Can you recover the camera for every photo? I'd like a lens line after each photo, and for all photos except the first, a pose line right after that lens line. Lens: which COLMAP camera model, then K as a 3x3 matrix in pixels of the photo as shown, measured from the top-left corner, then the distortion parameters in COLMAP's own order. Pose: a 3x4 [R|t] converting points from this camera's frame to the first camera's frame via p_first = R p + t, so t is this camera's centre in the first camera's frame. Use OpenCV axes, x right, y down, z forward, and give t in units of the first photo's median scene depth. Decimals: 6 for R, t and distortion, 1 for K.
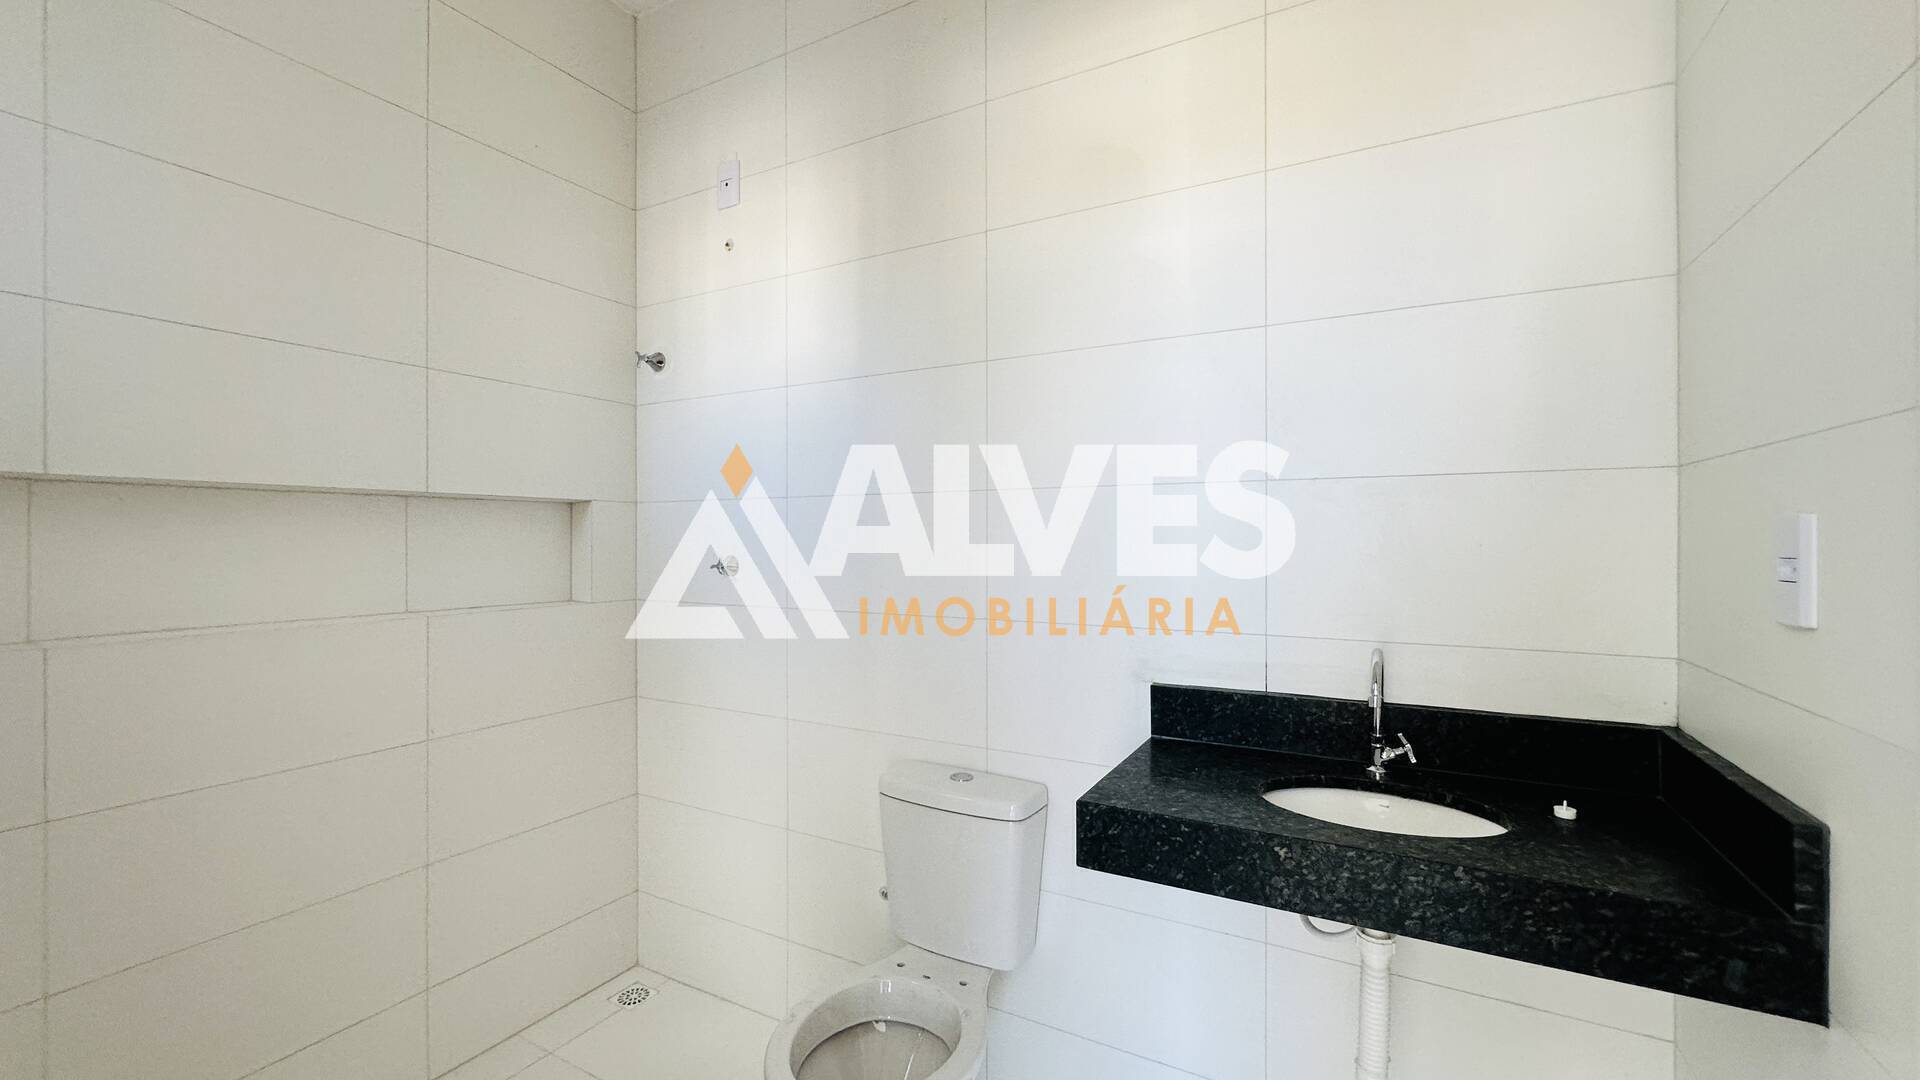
lens RADIAL K [[772.4, 0, 958.7], [0, 772.4, 539.3], [0, 0, 1]] dist [0.000889, -0.000198]
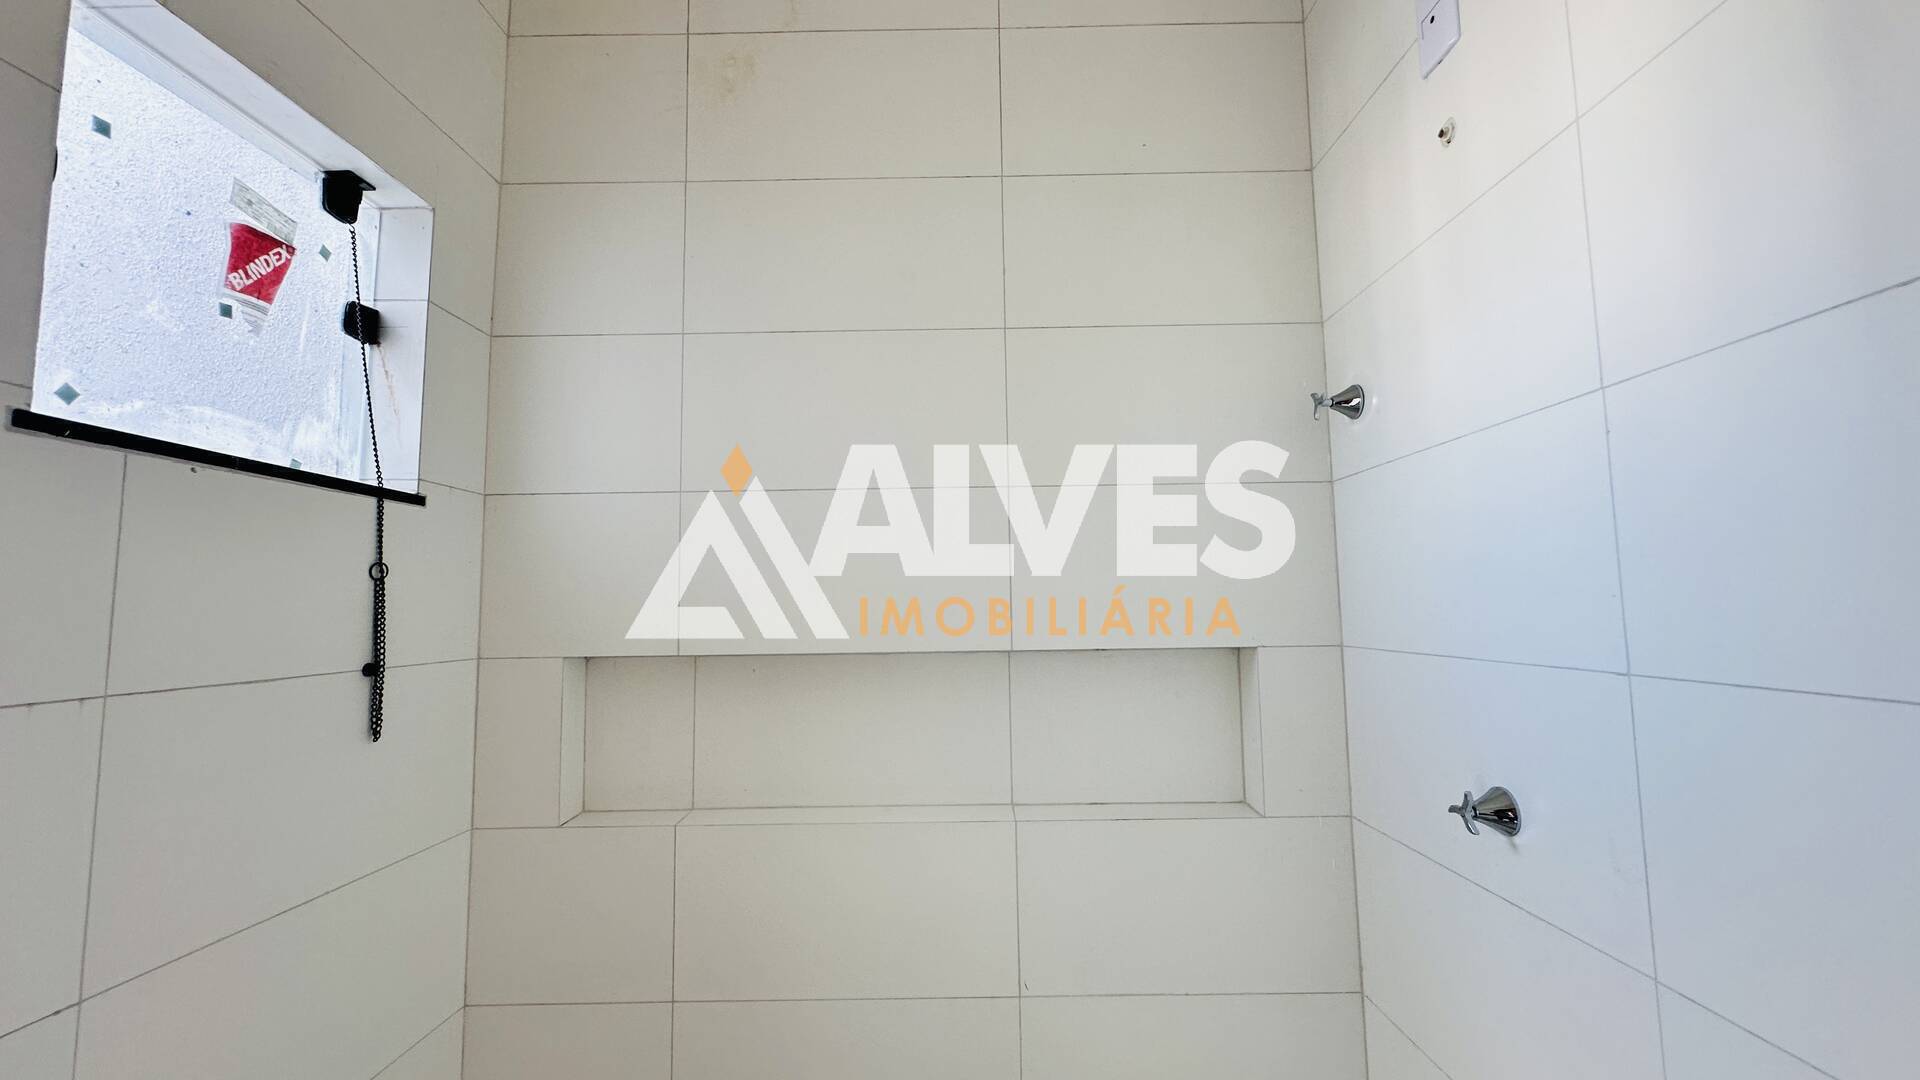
lens RADIAL K [[772.4, 0, 958.7], [0, 772.4, 539.3], [0, 0, 1]] dist [0.000889, -0.000198]
pose [[0.470459, -0.086871, -0.878136, -0.034948], [0.013856, 0.995747, -0.091083, -0.082344], [0.882313, 0.030684, 0.469661, 0.486969]]
